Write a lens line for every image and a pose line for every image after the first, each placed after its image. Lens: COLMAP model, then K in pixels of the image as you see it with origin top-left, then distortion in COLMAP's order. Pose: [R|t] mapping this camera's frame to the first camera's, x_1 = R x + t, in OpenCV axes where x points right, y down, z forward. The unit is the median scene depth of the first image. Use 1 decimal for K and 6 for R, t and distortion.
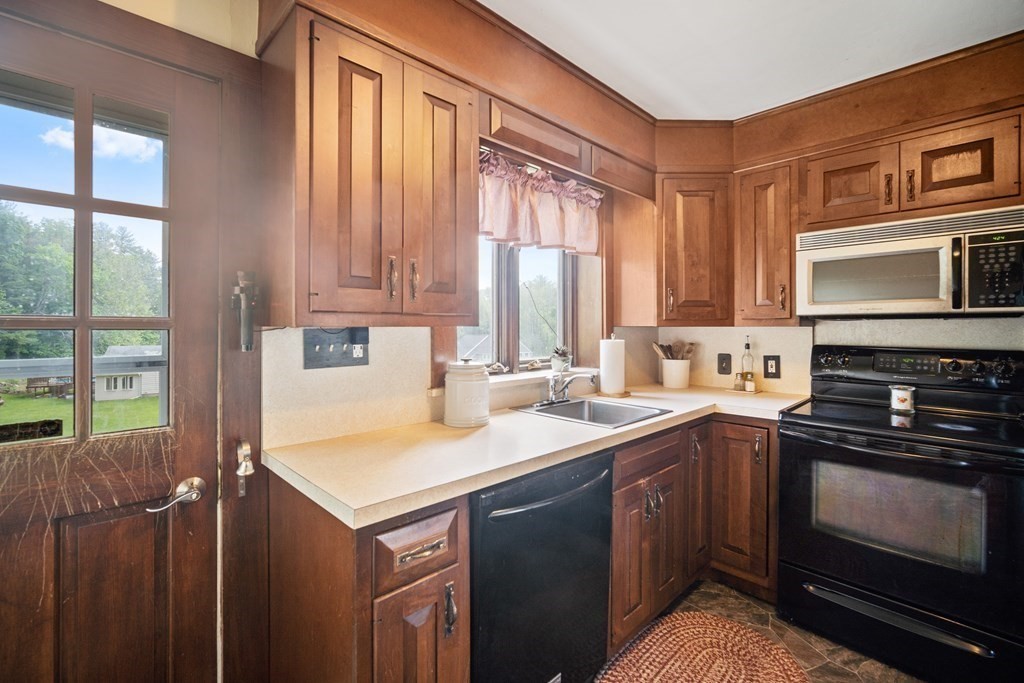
lens RADIAL K [[445.4, 0, 511.1], [0, 445.4, 333.5], [0, 0, 1]] dist [-0.000922, 0.000330]
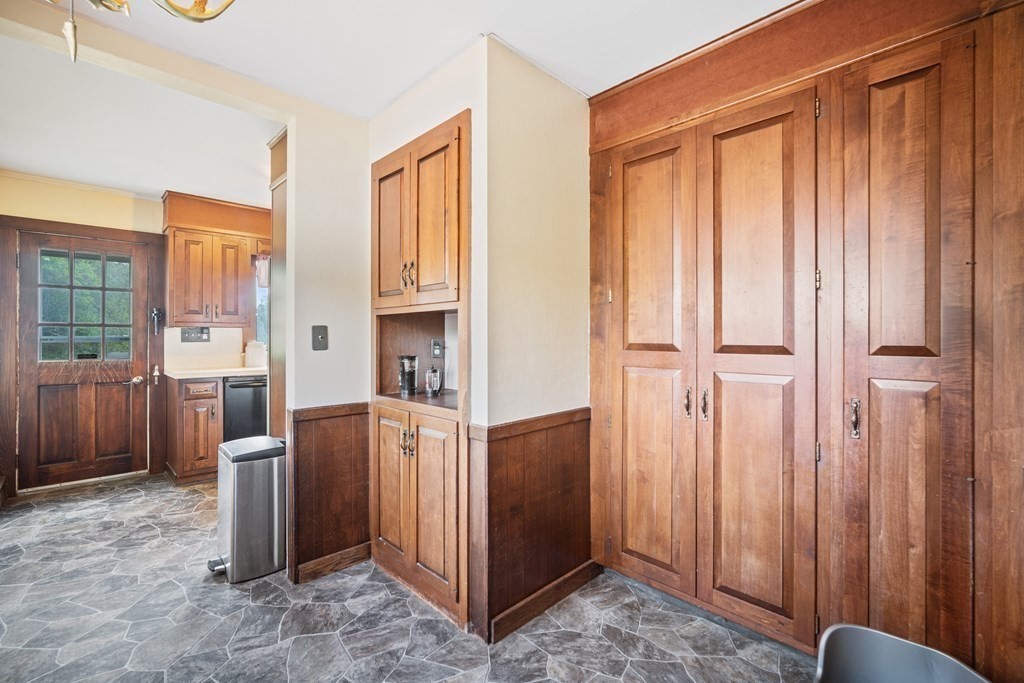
lens RADIAL K [[445.4, 0, 513.0], [0, 445.4, 340.1], [0, 0, 1]] dist [-0.000922, 0.000330]
pose [[0.999977, 0.004827, 0.004745, 1.794500], [-0.004820, 0.999987, -0.001492, 0.068186], [-0.004752, 0.001469, 0.999988, -2.019004]]
